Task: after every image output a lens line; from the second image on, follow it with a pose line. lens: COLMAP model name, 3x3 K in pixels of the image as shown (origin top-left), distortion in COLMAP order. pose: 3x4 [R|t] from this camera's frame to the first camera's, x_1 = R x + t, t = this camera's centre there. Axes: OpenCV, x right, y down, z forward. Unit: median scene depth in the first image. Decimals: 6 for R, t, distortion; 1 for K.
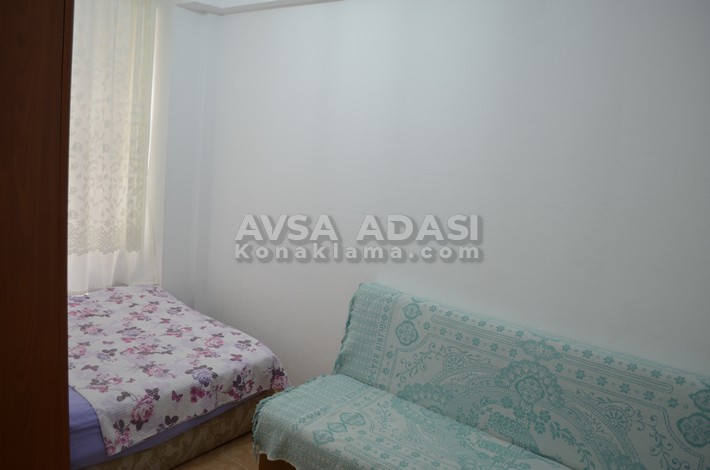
lens RADIAL K [[553.2, 0, 355.0], [0, 553.2, 236.0], [0, 0, 1]] dist [-0.074071, 0.006663]
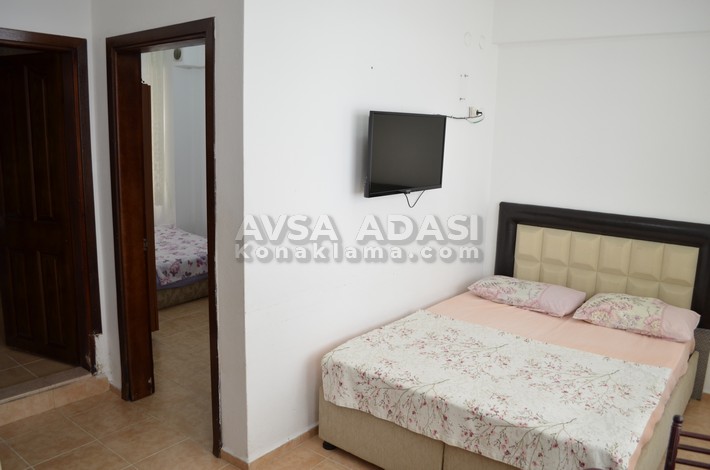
lens RADIAL K [[553.2, 0, 354.1], [0, 553.2, 236.3], [0, 0, 1]] dist [-0.074071, 0.006663]
pose [[0.998042, -0.062058, 0.007855, 0.240397], [0.061888, 0.997878, 0.020239, 0.150857], [-0.009094, -0.019713, 0.999764, -0.915812]]
